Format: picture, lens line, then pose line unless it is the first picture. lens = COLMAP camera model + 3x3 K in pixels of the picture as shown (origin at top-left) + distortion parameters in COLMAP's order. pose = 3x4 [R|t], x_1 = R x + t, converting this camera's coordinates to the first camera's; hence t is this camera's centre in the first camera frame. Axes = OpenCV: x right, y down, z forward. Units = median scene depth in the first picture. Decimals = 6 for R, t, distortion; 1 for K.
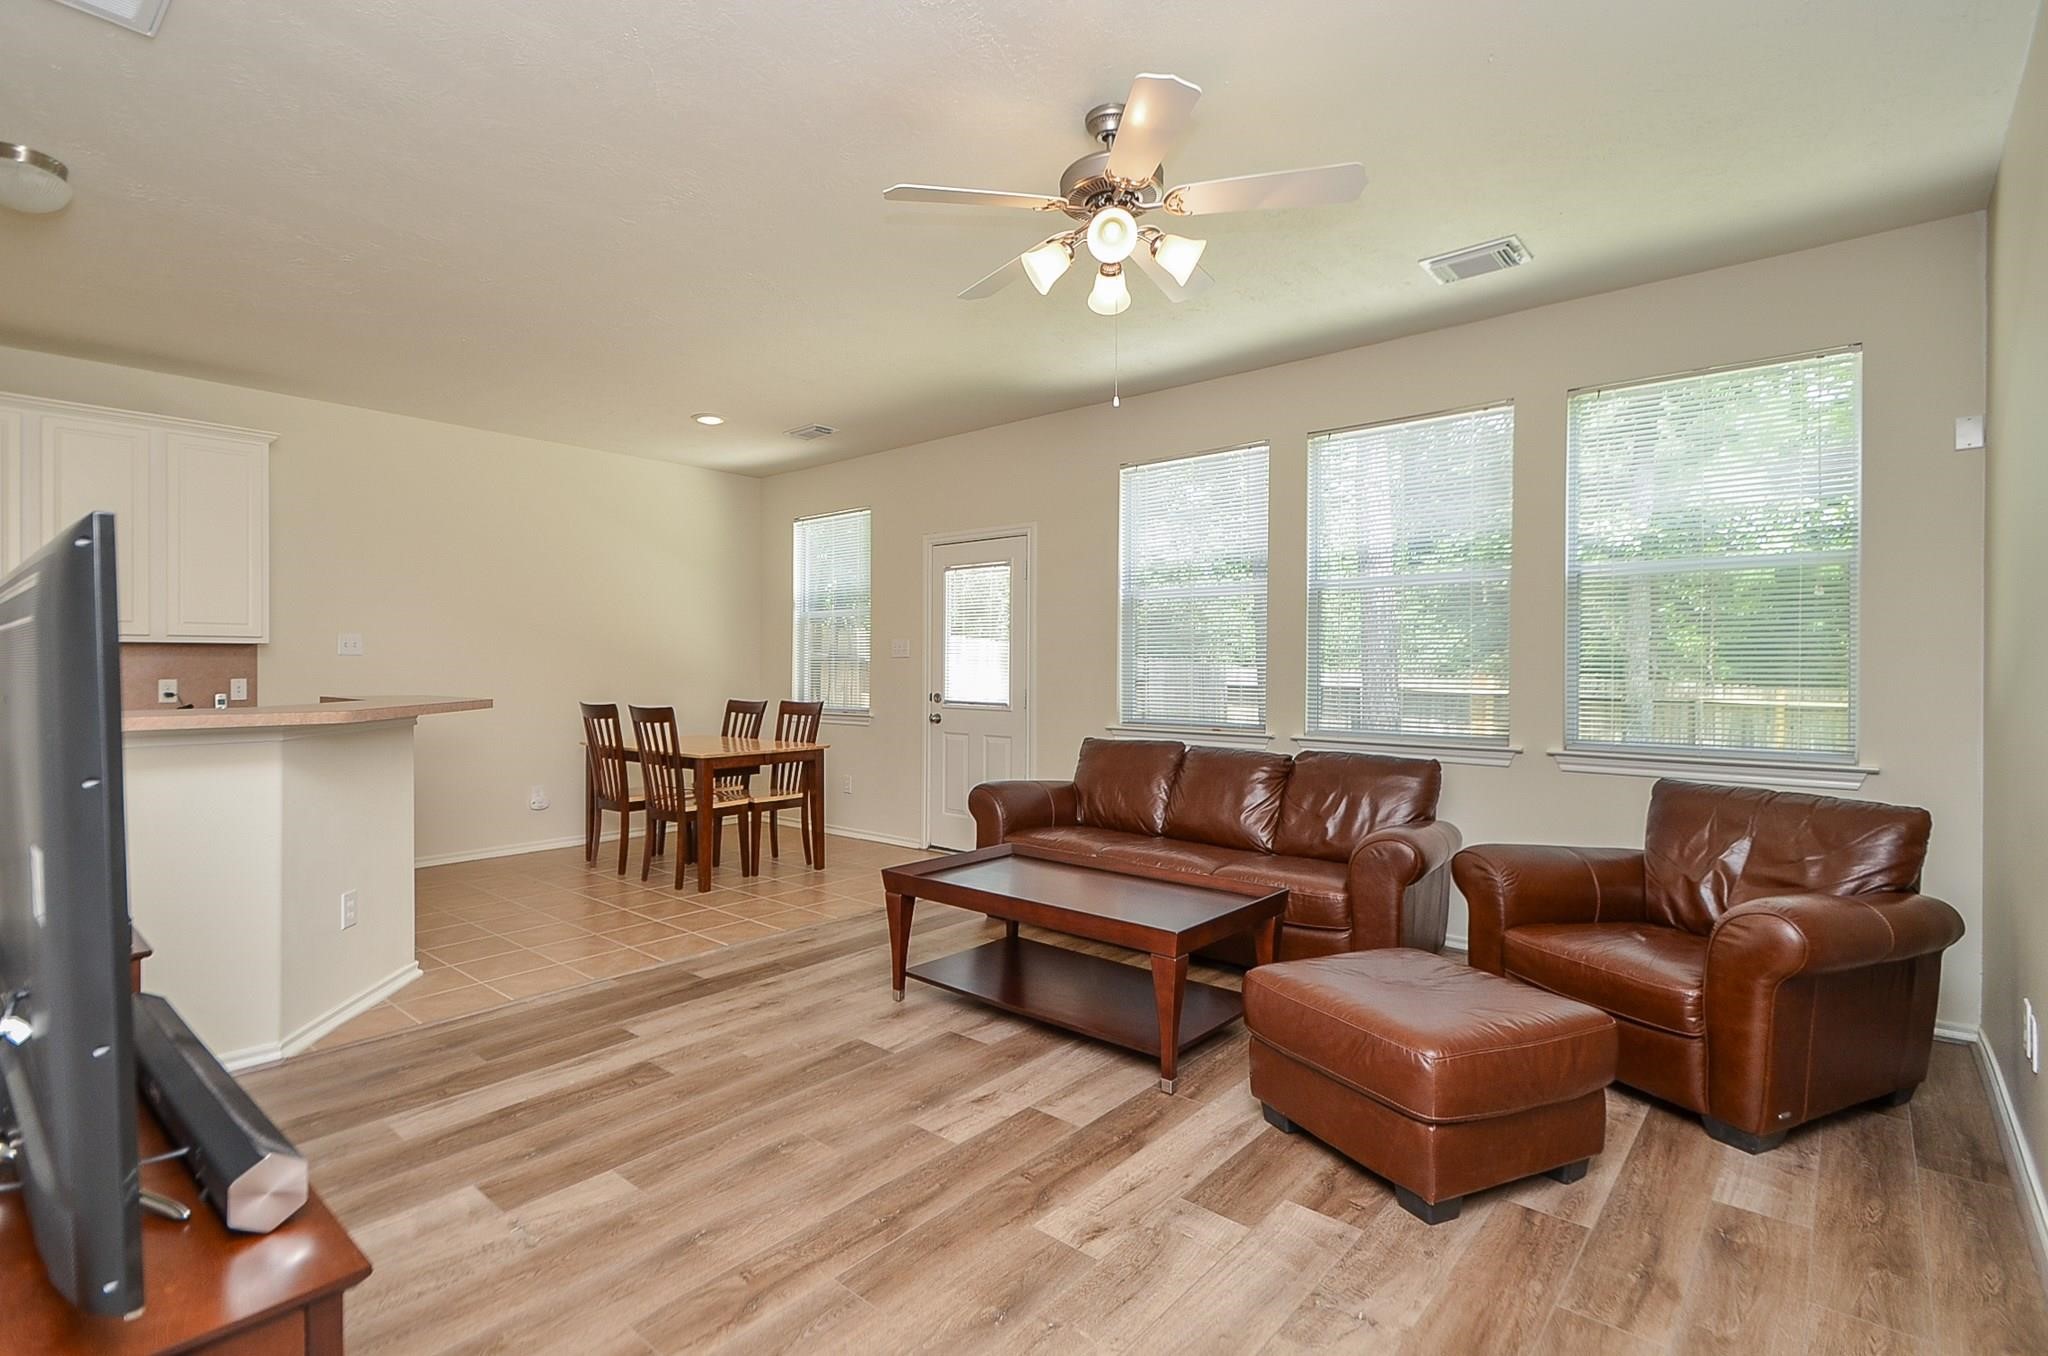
lens RADIAL K [[966.9, 0, 936.4], [0, 966.9, 667.5], [0, 0, 1]] dist [0.027901, -0.015396]
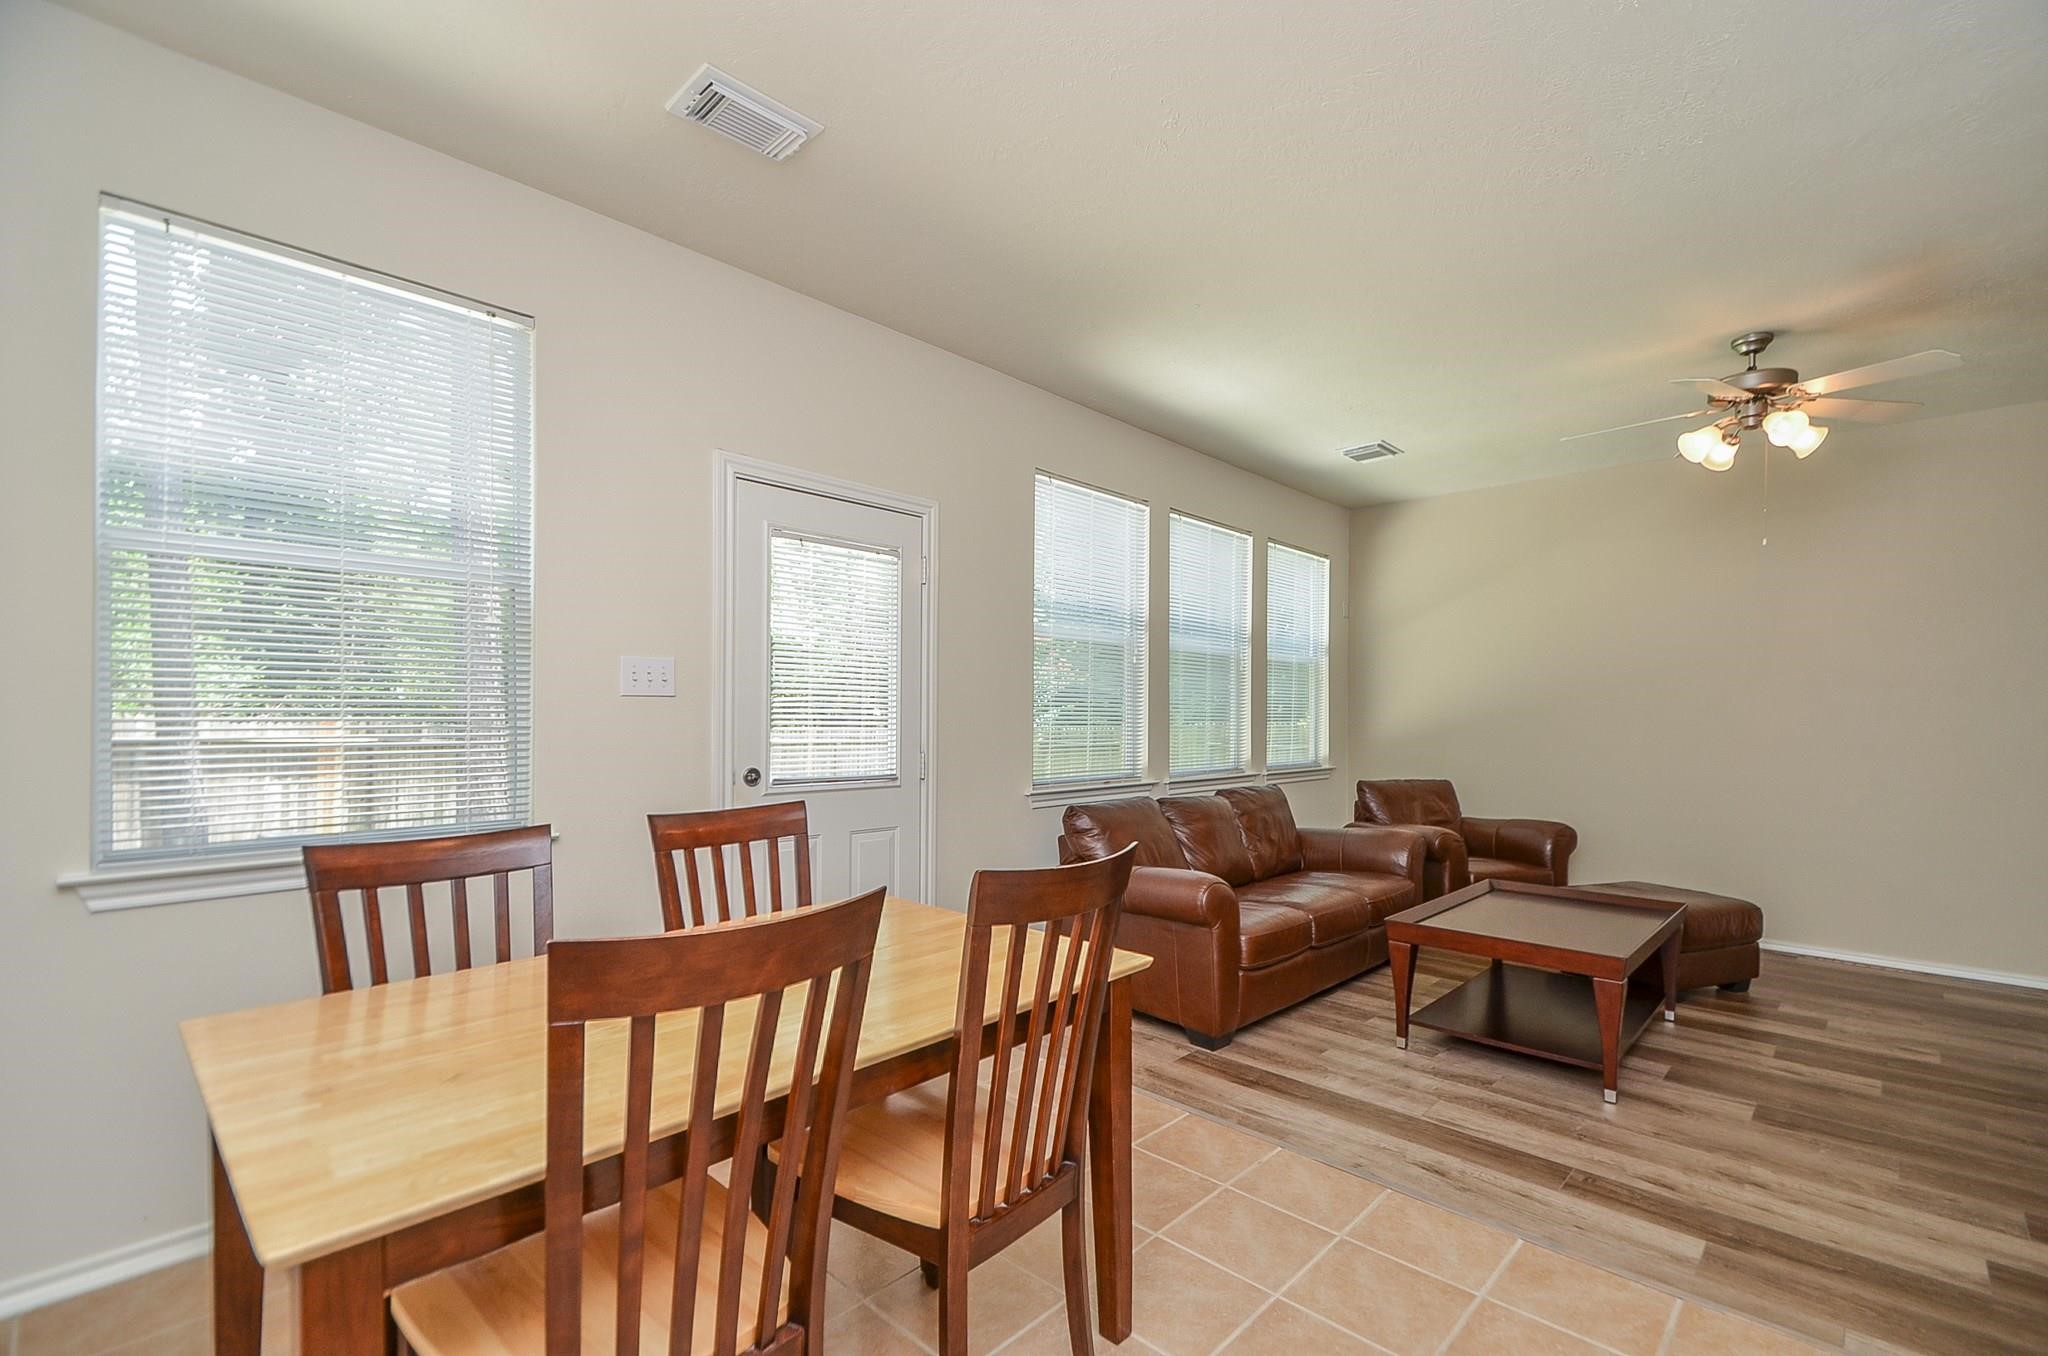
lens RADIAL K [[888.1, 0, 1021.3], [0, 888.1, 713.6], [0, 0, 1]] dist [-0.013662, 0.000046]
pose [[0.018592, 0.000614, 0.999827, -0.983280], [-0.007897, 0.999969, -0.000467, -0.005157], [-0.999796, -0.007887, 0.018596, 1.766717]]
